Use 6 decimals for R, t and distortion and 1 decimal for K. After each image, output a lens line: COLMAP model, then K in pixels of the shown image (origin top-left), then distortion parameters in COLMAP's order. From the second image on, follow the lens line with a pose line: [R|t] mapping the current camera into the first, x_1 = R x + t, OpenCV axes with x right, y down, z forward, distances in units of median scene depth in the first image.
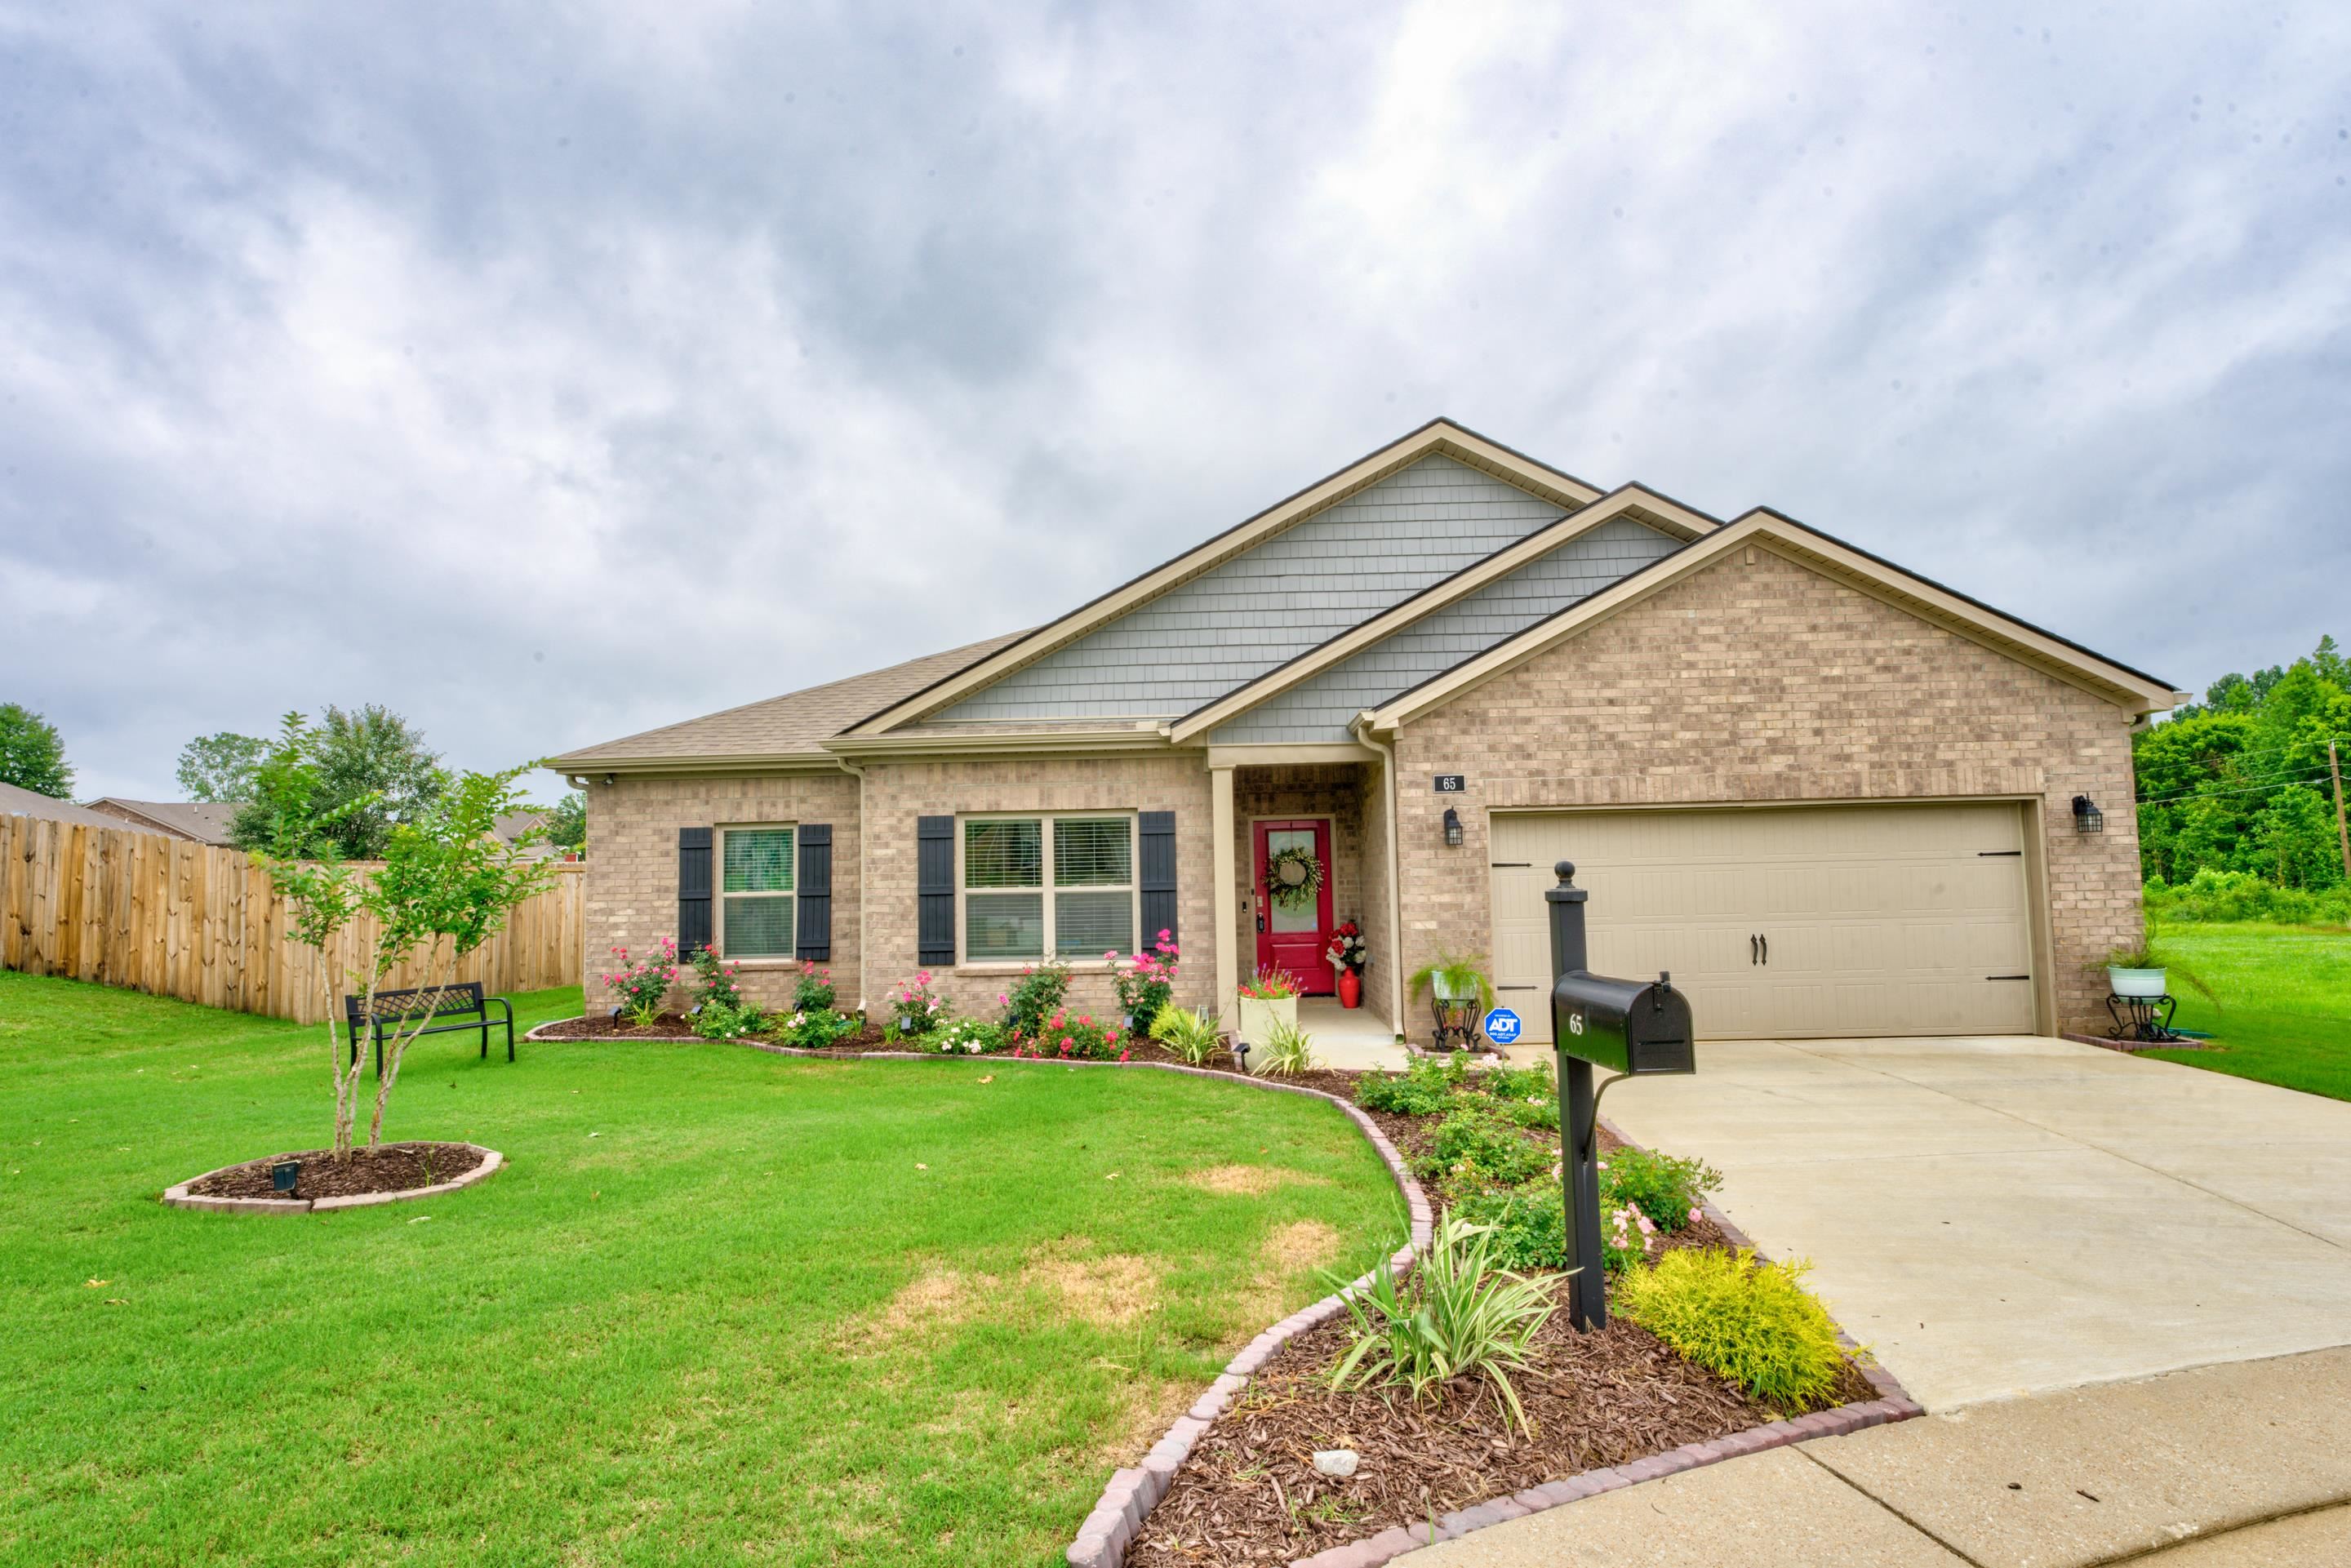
lens RADIAL K [[1171.3, 0, 1168.4], [0, 1171.3, 786.4], [0, 0, 1]] dist [-0.008947, 0.001976]
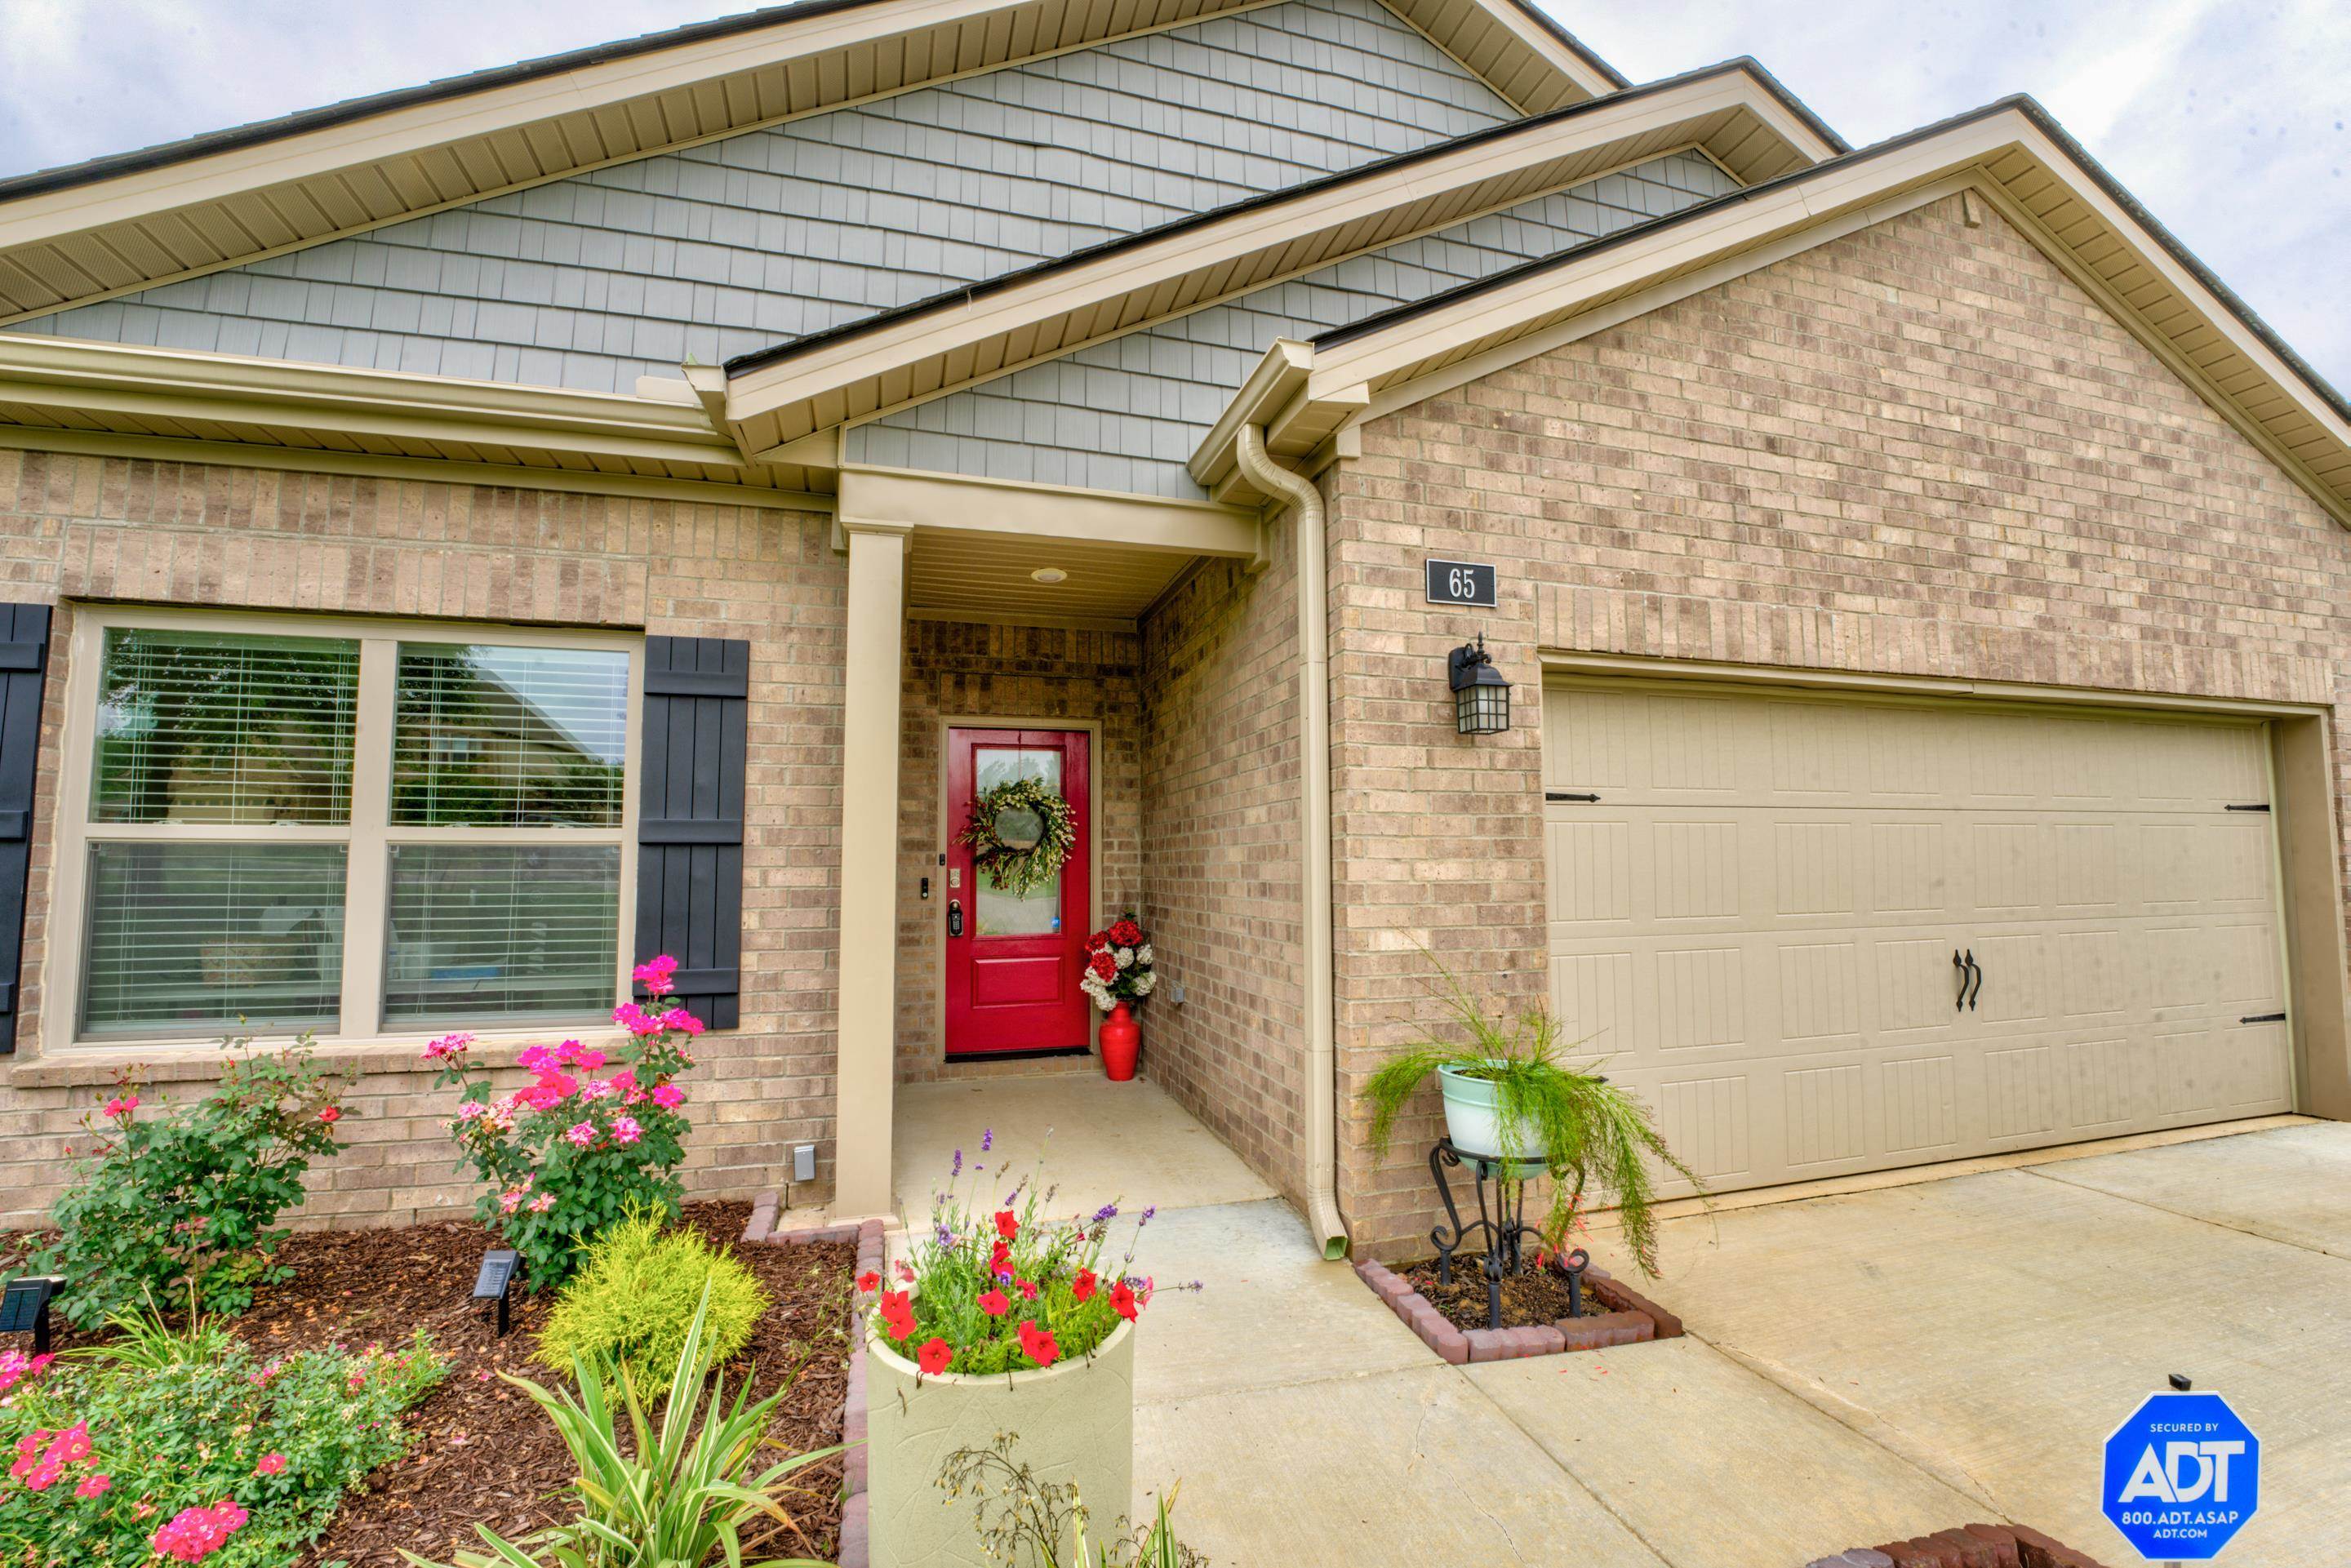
lens RADIAL K [[958.3, 0, 1170.8], [0, 958.3, 786.6], [0, 0, 1]] dist [-0.029098, 0.003900]
pose [[0.952948, 0.041140, 0.300328, 0.051033], [-0.039740, 0.999152, -0.010772, 0.074149], [-0.300516, -0.001670, 0.953775, 0.718931]]
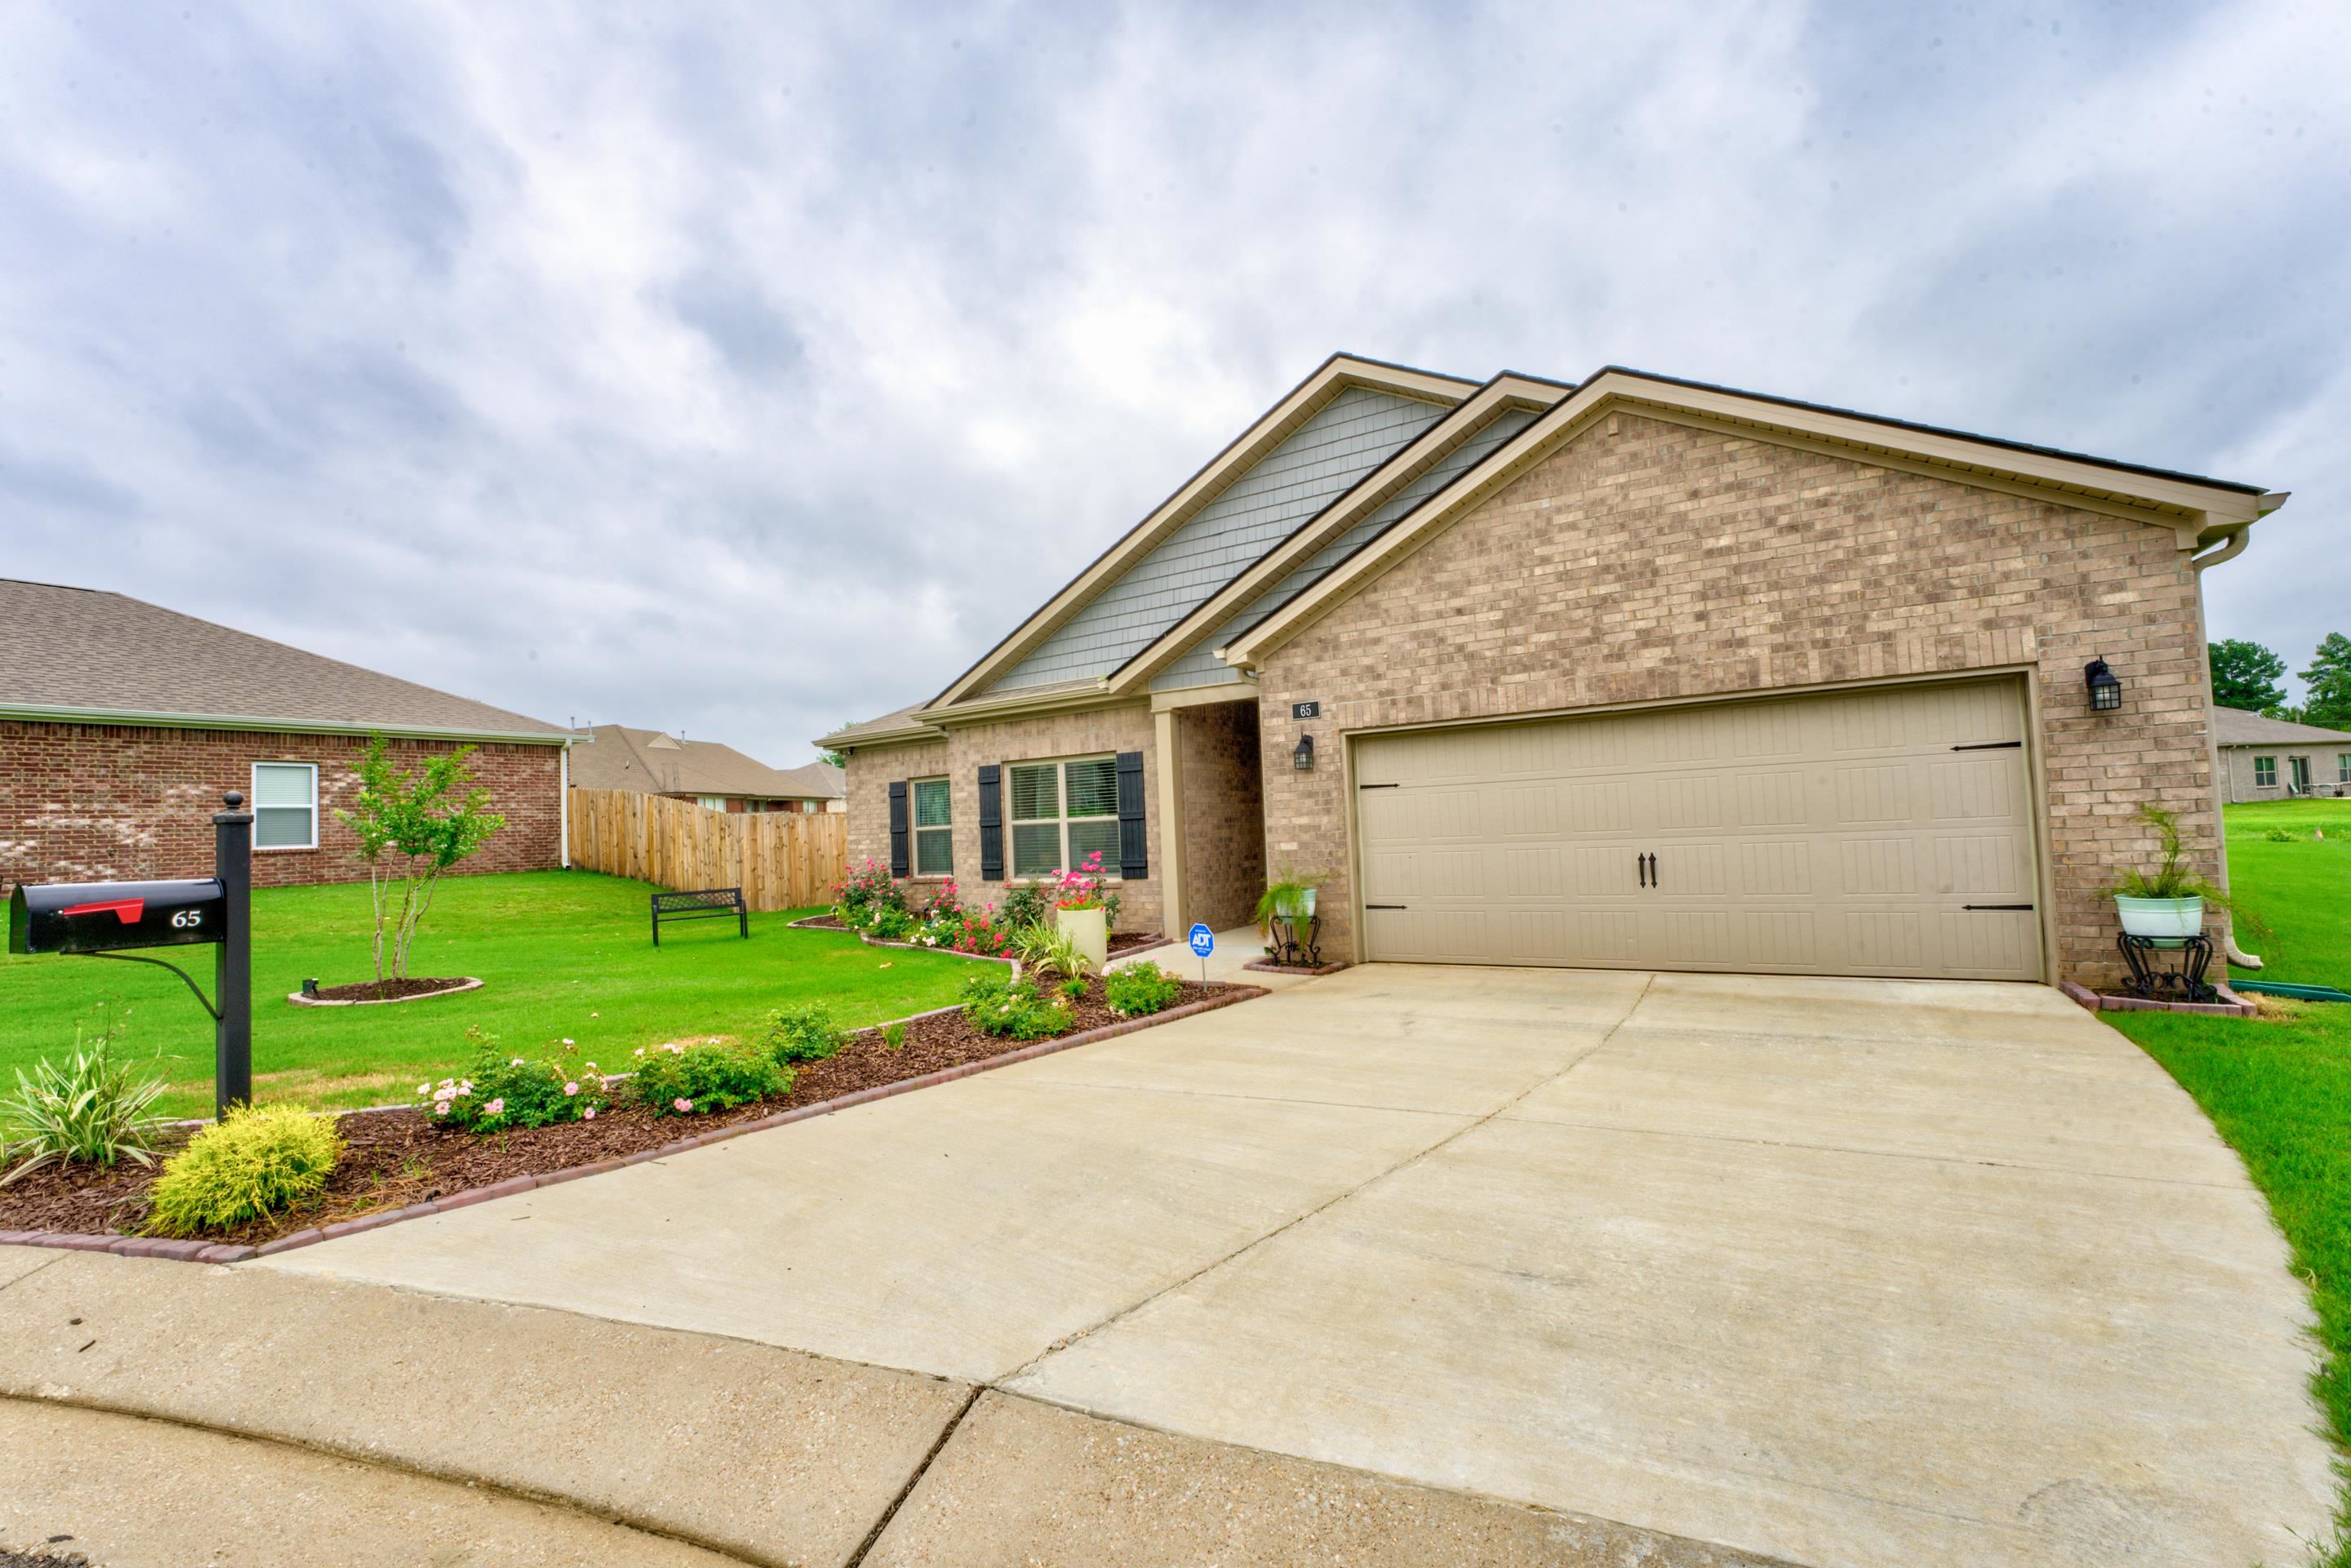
lens RADIAL K [[958.3, 0, 1176.5], [0, 958.3, 784.3], [0, 0, 1]] dist [-0.029098, 0.003900]
pose [[0.867540, -0.040646, -0.495703, 0.558442], [0.064646, 0.997416, 0.031354, 0.029007], [0.493148, -0.059246, 0.867926, 0.201991]]
